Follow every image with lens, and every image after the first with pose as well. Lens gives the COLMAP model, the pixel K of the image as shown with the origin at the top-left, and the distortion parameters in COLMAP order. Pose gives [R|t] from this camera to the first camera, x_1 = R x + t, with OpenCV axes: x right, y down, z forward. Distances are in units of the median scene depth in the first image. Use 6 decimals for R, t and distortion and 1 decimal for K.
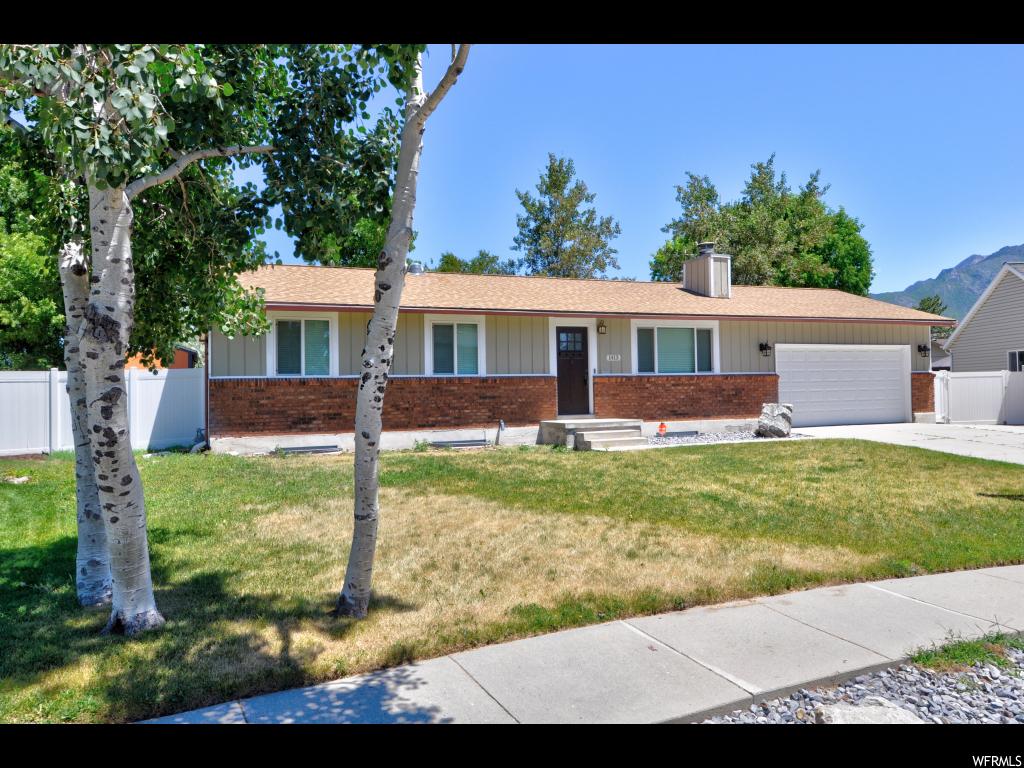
lens RADIAL K [[612.6, 0, 512.0], [0, 612.6, 384.0], [0, 0, 1]] dist [0.001758, -0.000102]
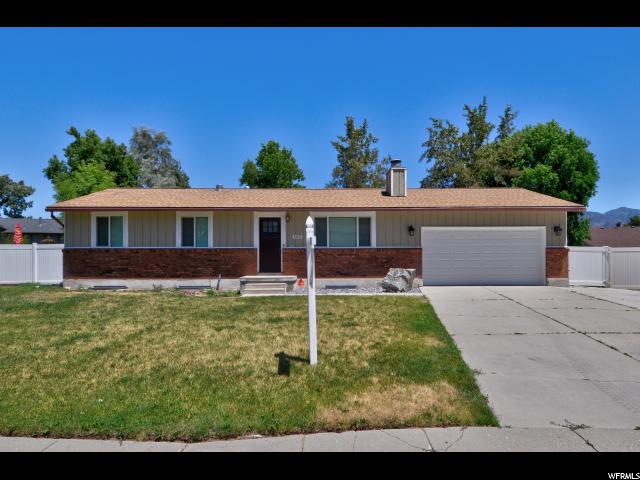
lens RADIAL K [[329.3, 0, 320.0], [0, 329.3, 240.0], [0, 0, 1]] dist [0.002087, -0.000511]
pose [[0.952430, 0.000099, -0.304758, 0.469069], [-0.010419, 0.999426, -0.032236, -0.007748], [0.304580, 0.033878, 0.951884, 0.213067]]
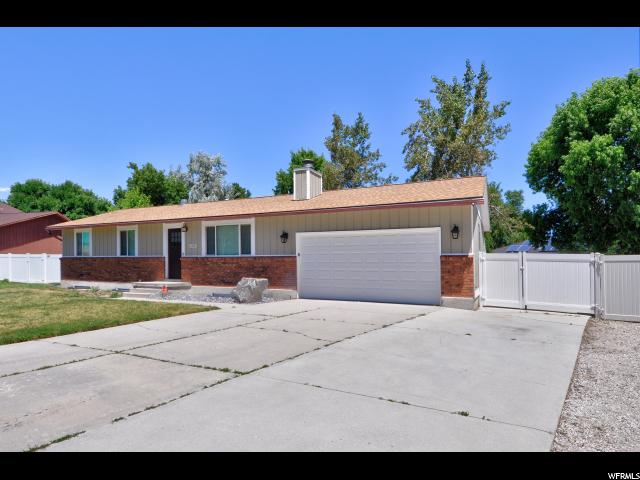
lens RADIAL K [[332.2, 0, 307.3], [0, 332.2, 254.7], [0, 0, 1]] dist [0.000363, -0.016411]
pose [[0.737119, 0.002552, -0.675758, 0.978602], [-0.009815, 0.999928, -0.006929, -0.015560], [0.675692, 0.011740, 0.737091, 0.539521]]
